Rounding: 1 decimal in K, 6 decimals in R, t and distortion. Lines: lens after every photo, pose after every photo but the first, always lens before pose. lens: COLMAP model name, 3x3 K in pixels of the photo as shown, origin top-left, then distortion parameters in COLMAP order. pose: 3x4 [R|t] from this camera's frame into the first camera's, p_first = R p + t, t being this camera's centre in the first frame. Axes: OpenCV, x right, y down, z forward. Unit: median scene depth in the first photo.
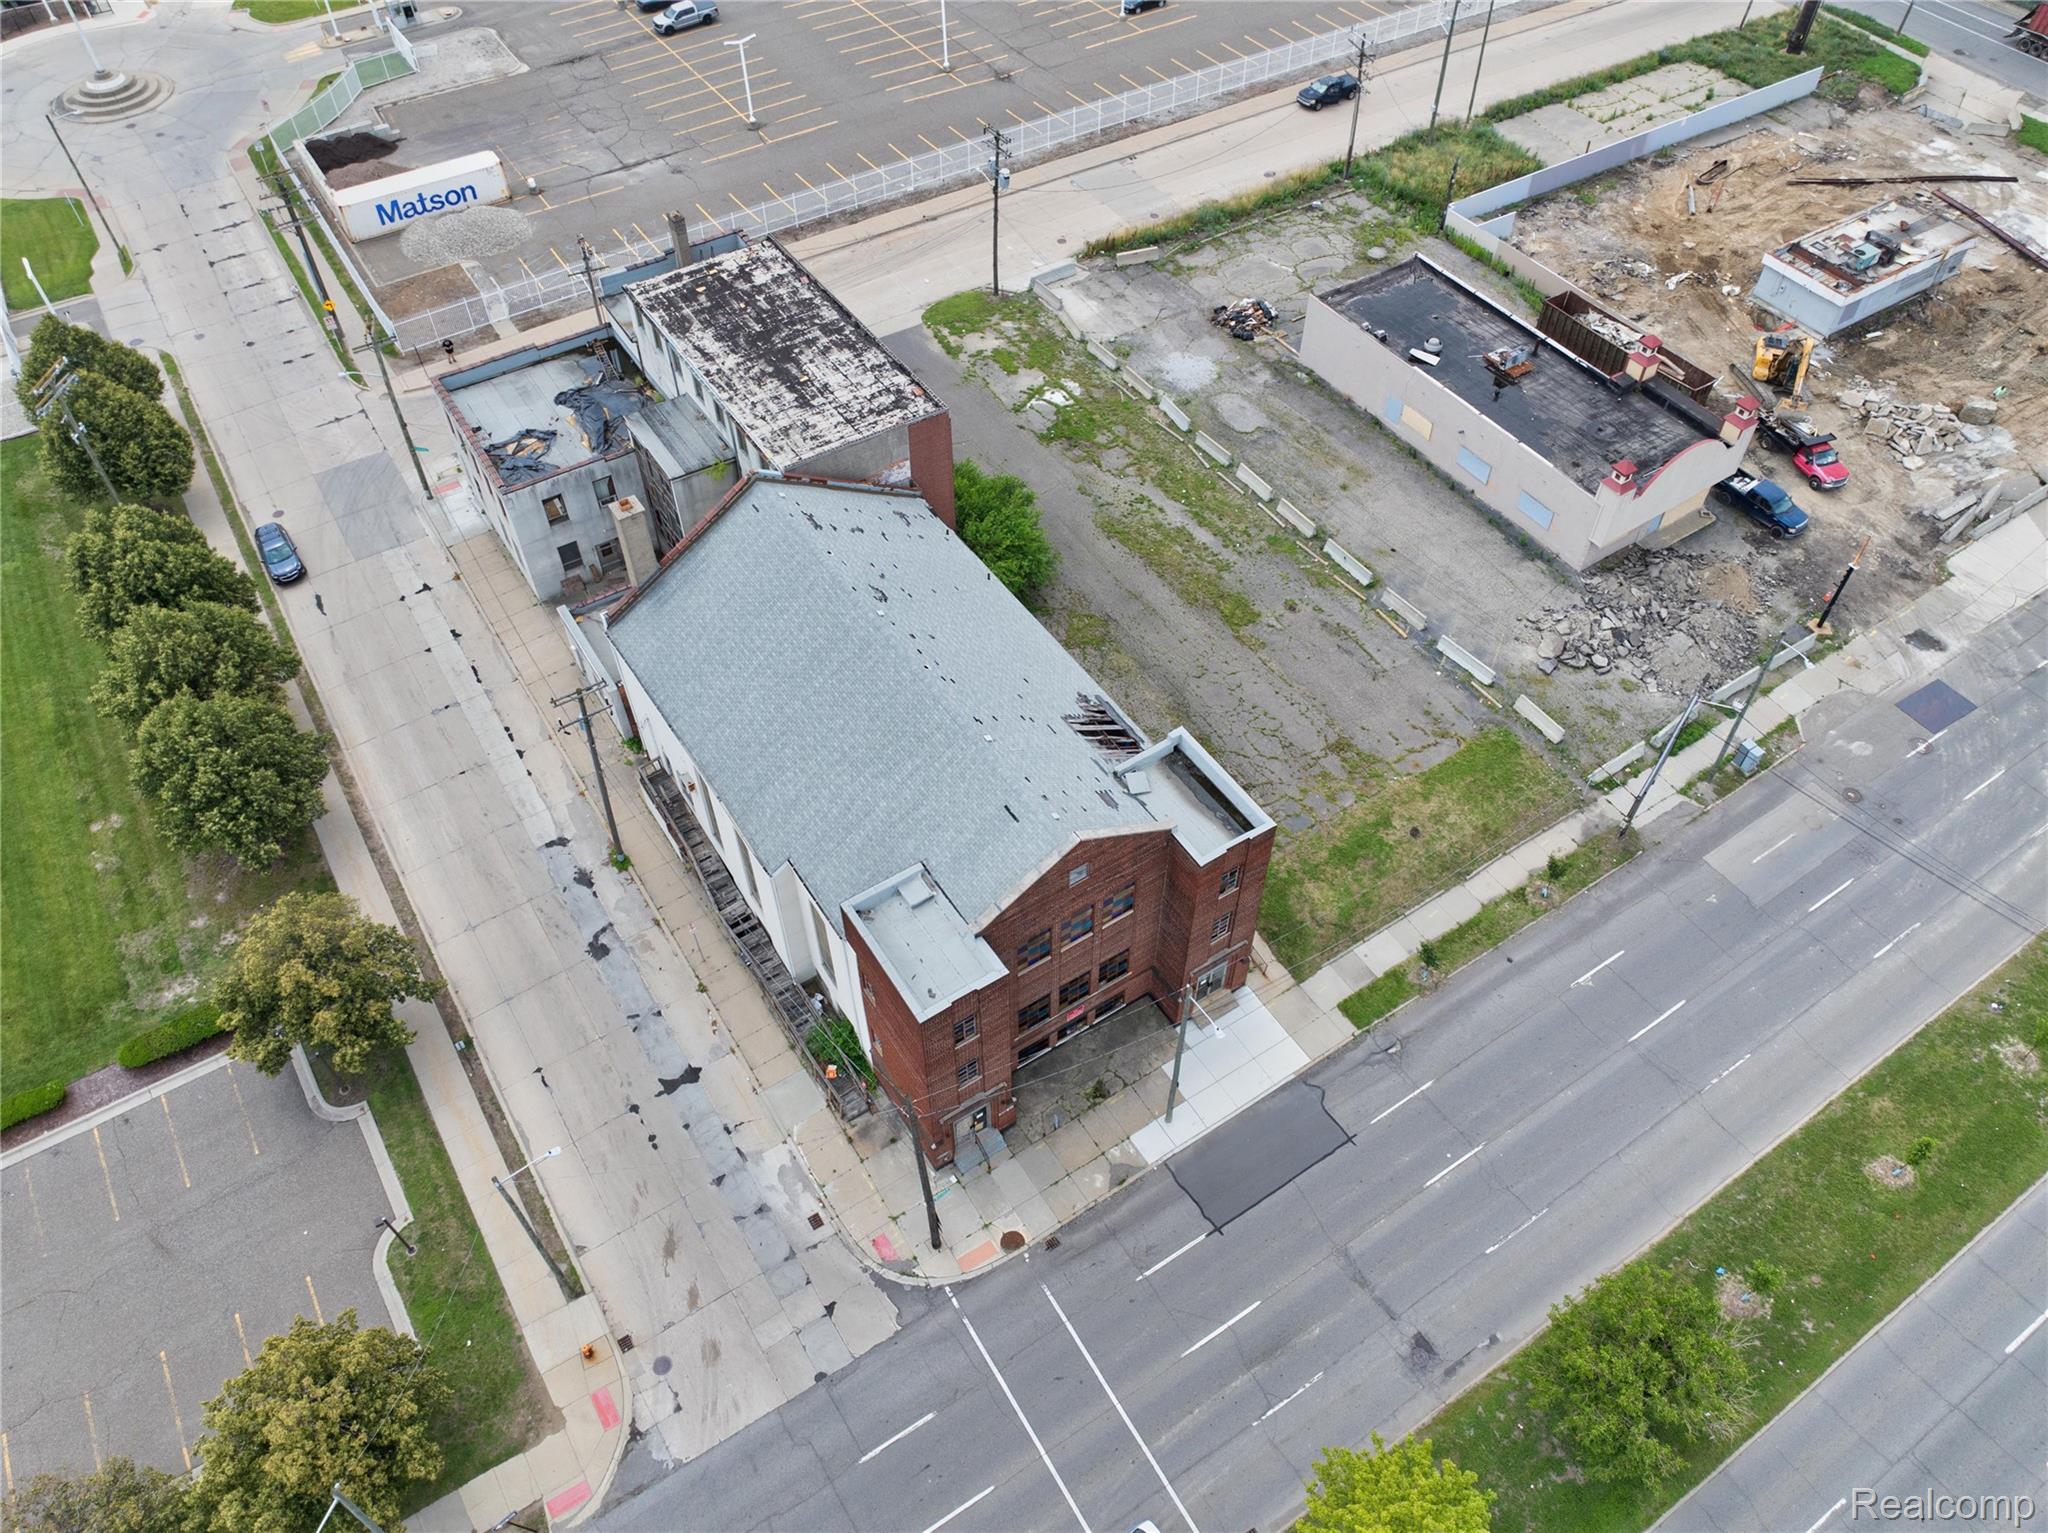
lens RADIAL K [[1441.2, 0, 1033.1], [0, 1441.2, 761.6], [0, 0, 1]] dist [-0.040946, 0.005952]
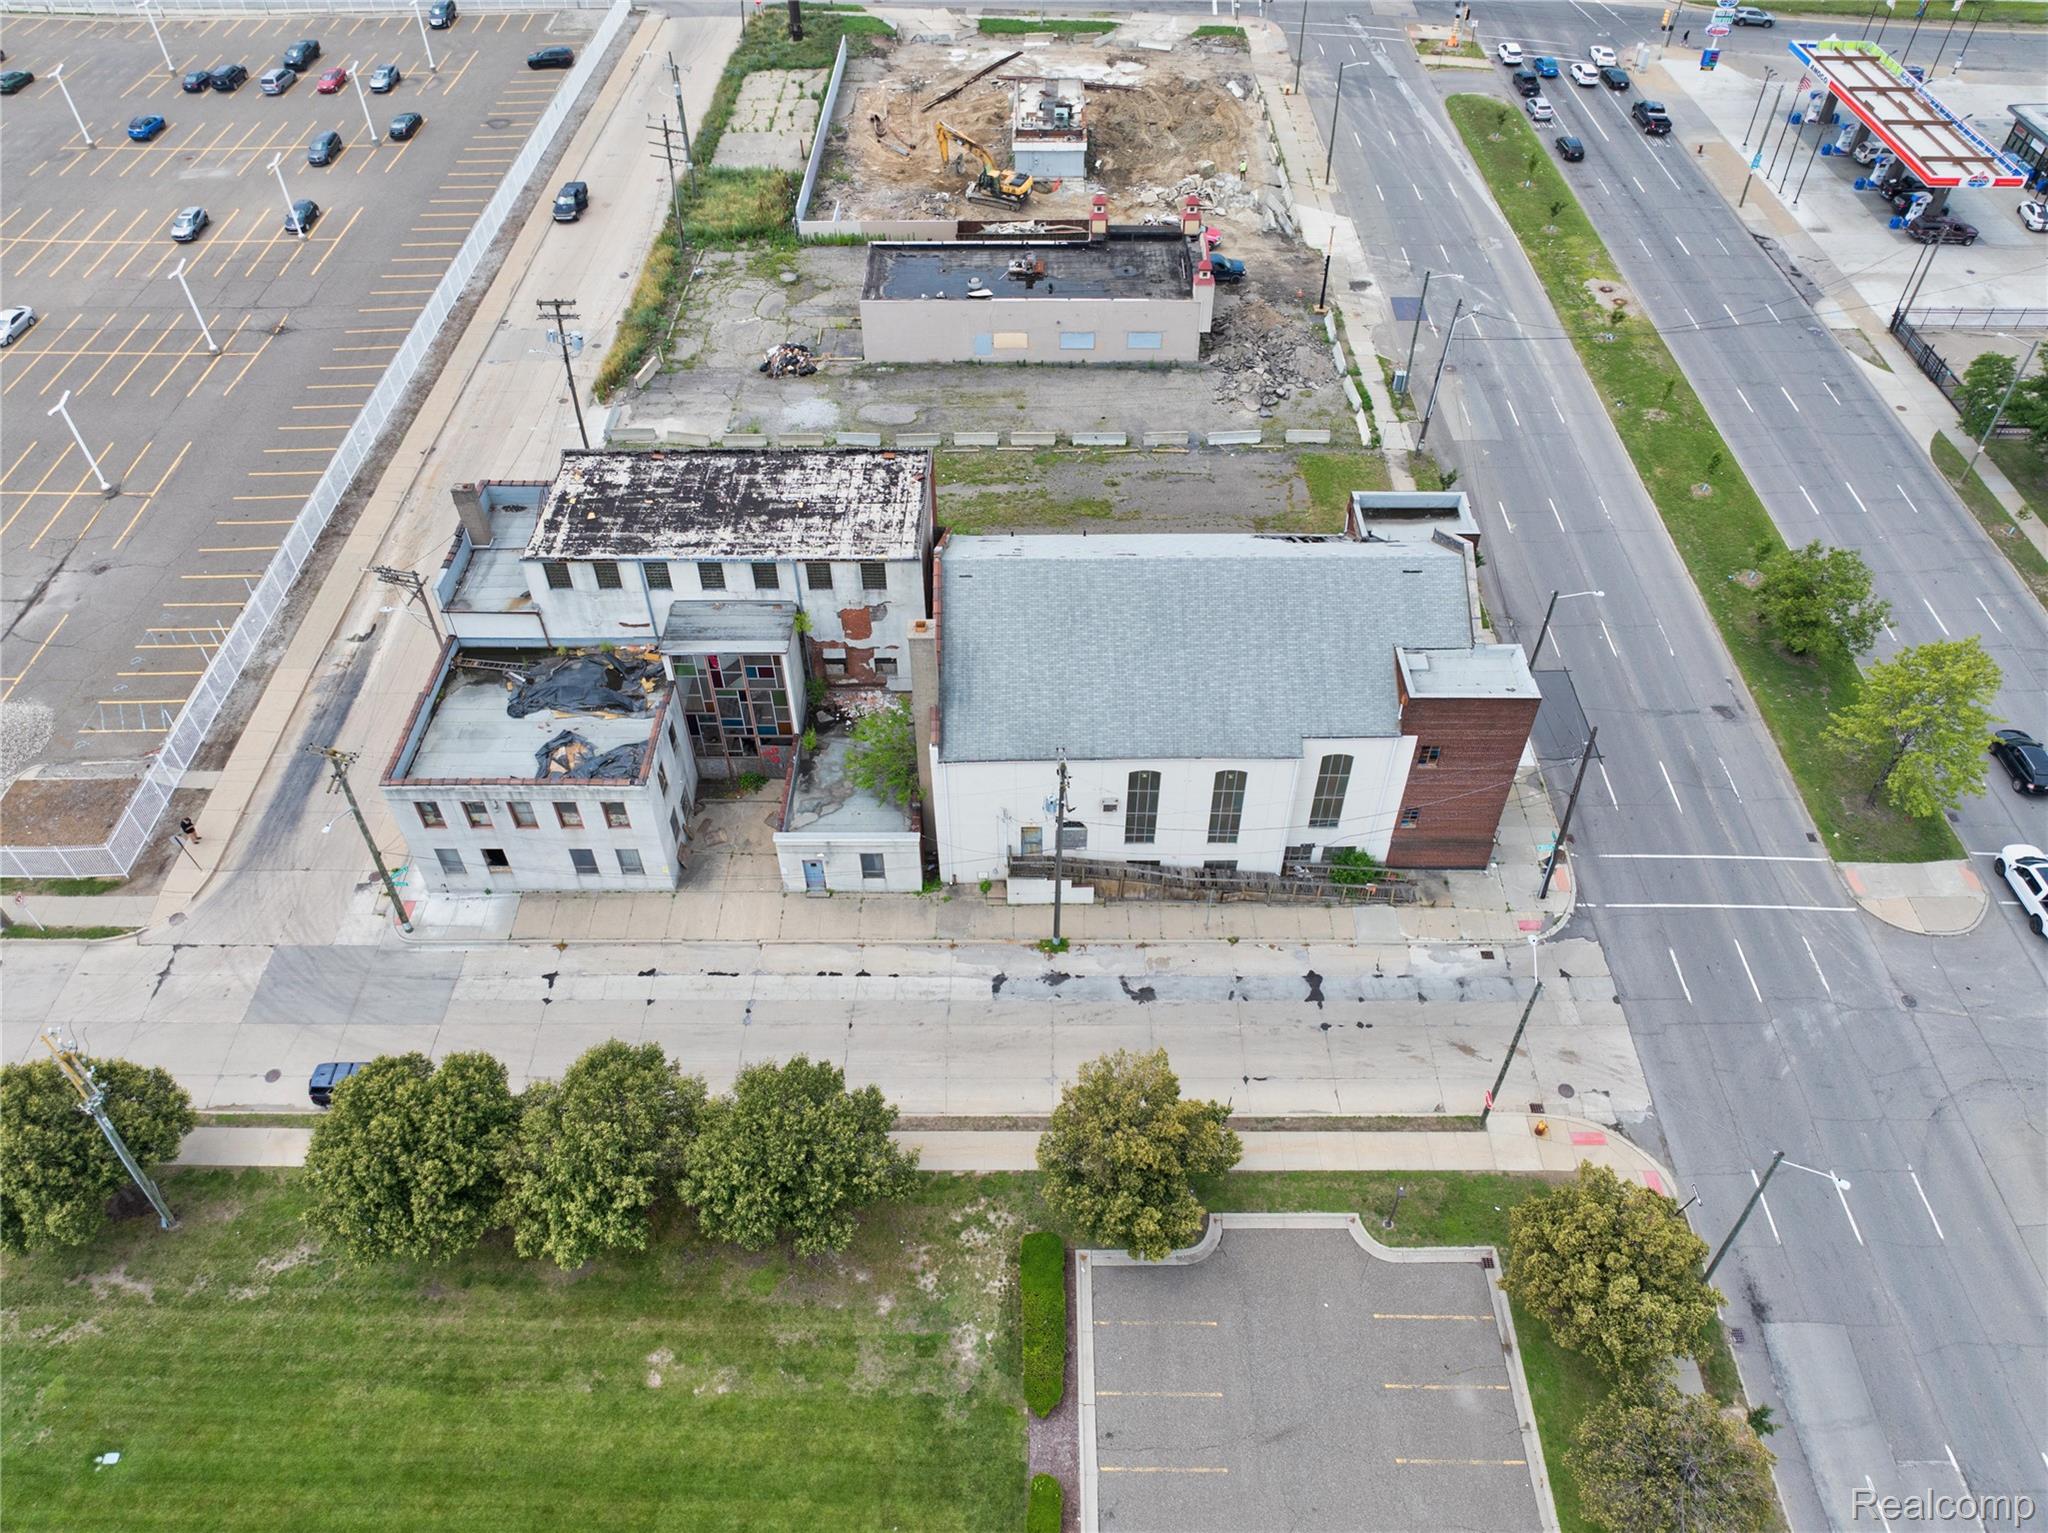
lens RADIAL K [[1441.2, 0, 1033.7], [0, 1441.2, 759.7], [0, 0, 1]] dist [-0.040946, 0.005952]
pose [[0.545567, -0.599261, 0.585870, -0.768180], [0.641233, 0.748598, 0.168587, -0.197968], [-0.539608, 0.283704, 0.792676, 0.163833]]
